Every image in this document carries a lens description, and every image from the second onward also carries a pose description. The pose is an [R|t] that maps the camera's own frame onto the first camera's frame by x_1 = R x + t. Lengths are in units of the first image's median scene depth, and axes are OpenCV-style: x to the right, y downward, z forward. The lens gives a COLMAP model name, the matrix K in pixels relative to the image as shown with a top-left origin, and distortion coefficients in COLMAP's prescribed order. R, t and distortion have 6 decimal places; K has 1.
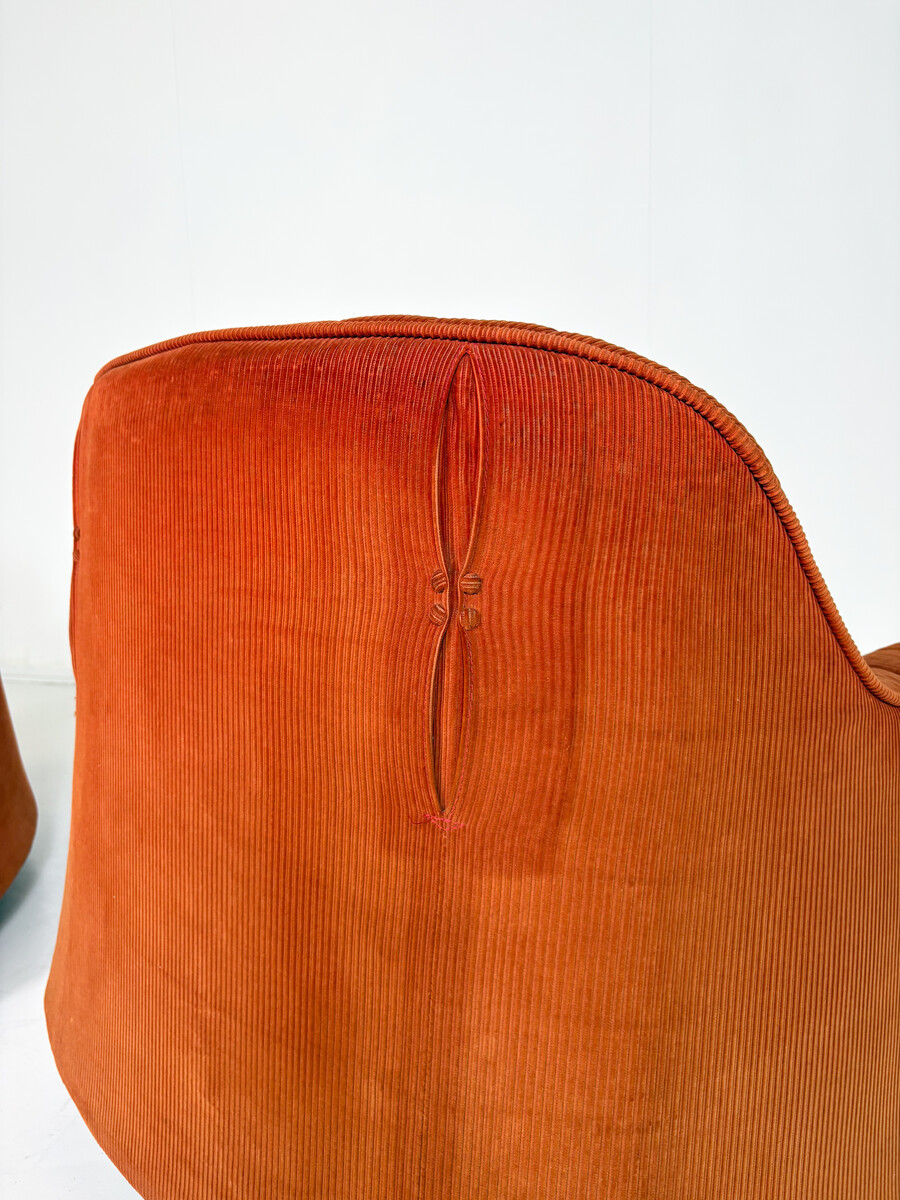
lens RADIAL K [[906.7, 0, 460.2], [0, 906.7, 609.4], [0, 0, 1]] dist [0.004645, -0.020869]
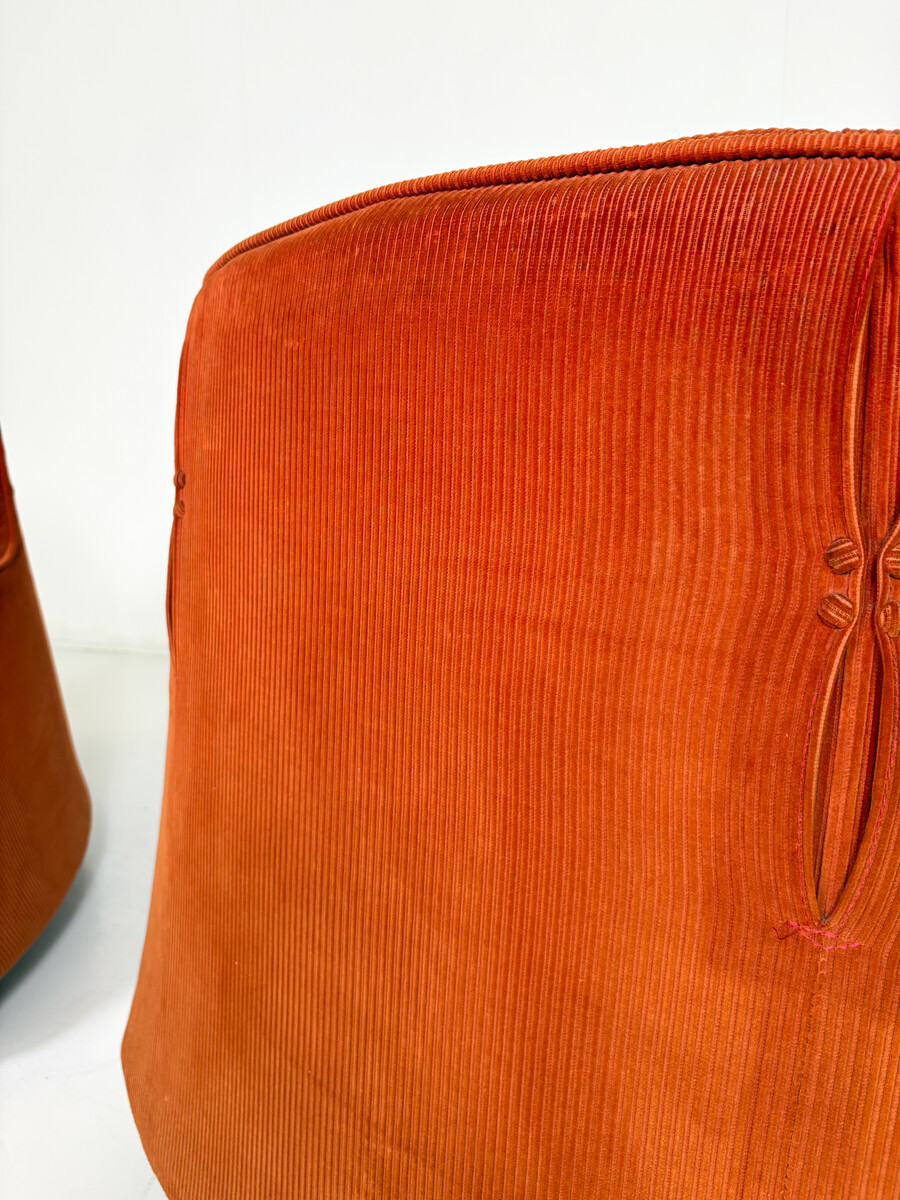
lens RADIAL K [[906.7, 0, 440.7], [0, 906.7, 607.6], [0, 0, 1]] dist [0.004645, -0.020869]
pose [[0.999224, 0.020920, -0.033359, -0.249449], [-0.019688, 0.999128, 0.036826, -0.012040], [0.034101, -0.036141, 0.998765, 0.341056]]
